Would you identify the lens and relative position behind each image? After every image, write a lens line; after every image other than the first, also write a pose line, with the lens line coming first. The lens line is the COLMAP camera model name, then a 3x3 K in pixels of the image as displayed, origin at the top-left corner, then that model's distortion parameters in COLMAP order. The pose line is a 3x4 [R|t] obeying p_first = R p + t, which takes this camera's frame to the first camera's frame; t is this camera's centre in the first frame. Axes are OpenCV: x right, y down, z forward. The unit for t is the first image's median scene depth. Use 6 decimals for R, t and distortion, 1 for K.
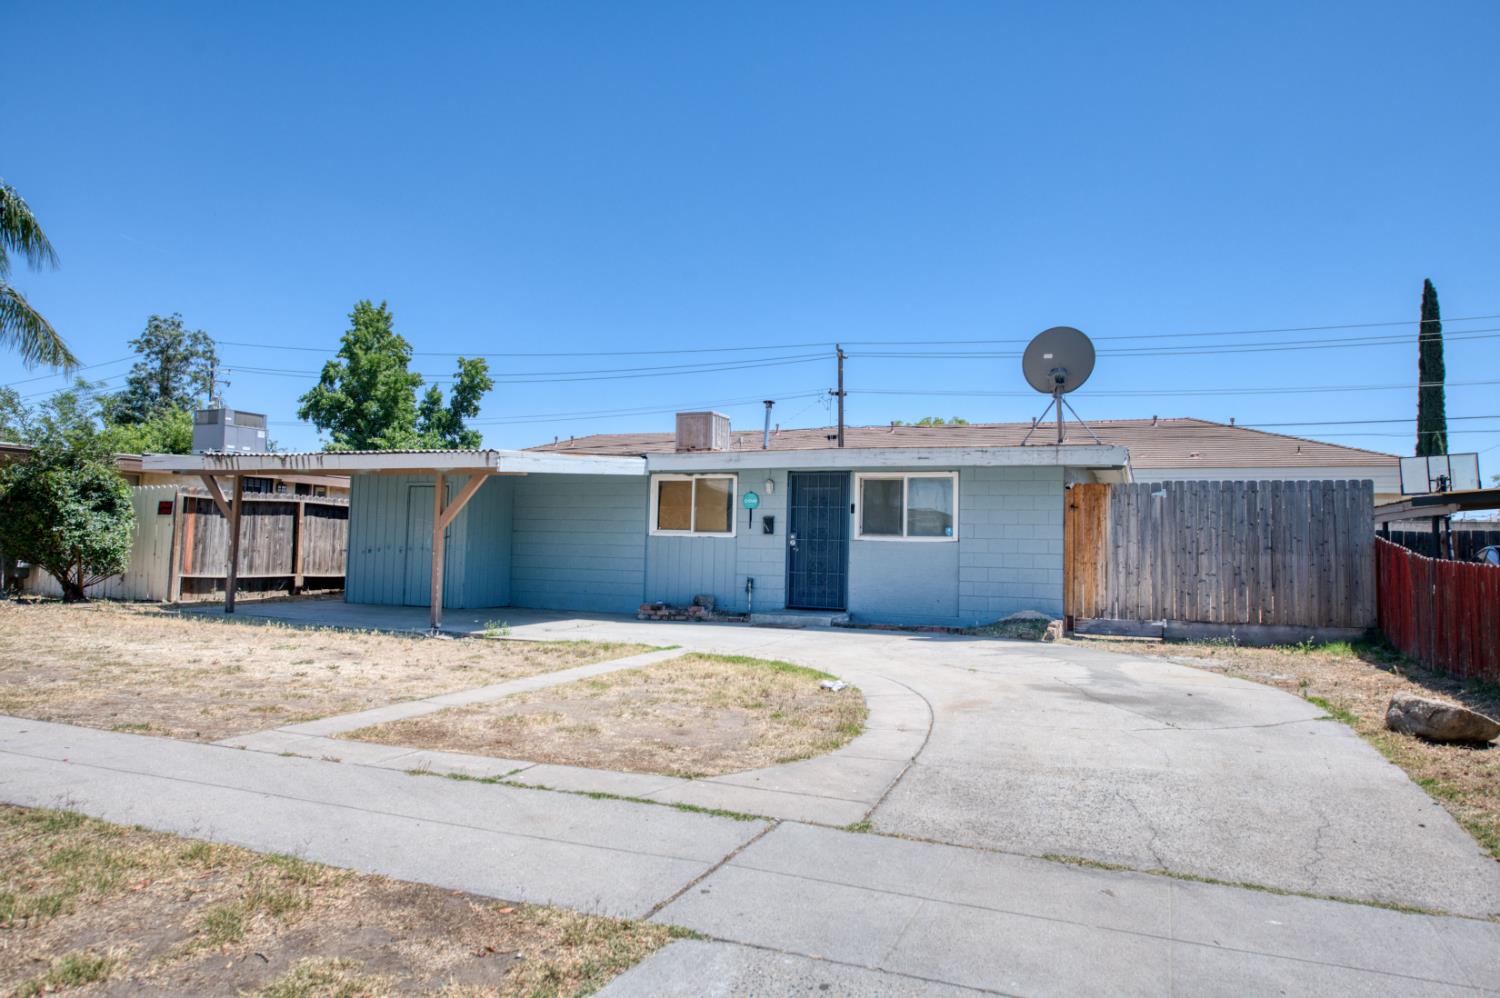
lens RADIAL K [[1022.6, 0, 747.4], [0, 1022.6, 476.8], [0, 0, 1]] dist [-0.013472, -0.001656]
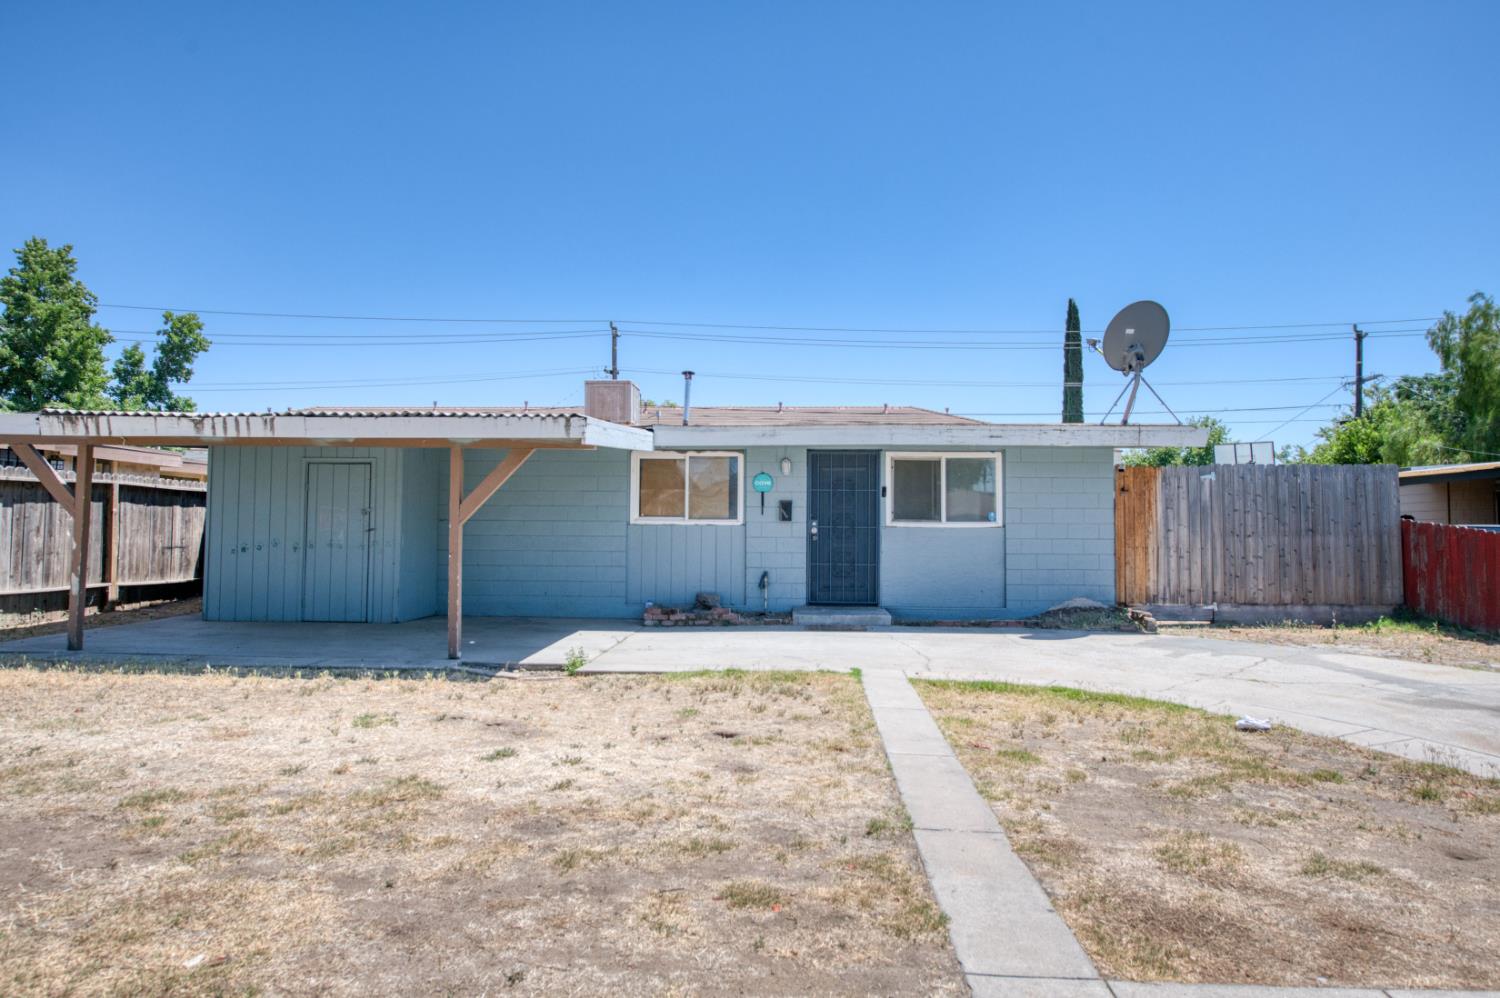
lens RADIAL K [[948.6, 0, 750.2], [0, 948.6, 472.9], [0, 0, 1]] dist [-0.008402, -0.002625]
pose [[0.937563, 0.004427, 0.347786, -0.290503], [-0.010318, 0.999833, 0.015089, 0.003083], [-0.347661, -0.017736, 0.937452, 0.252200]]
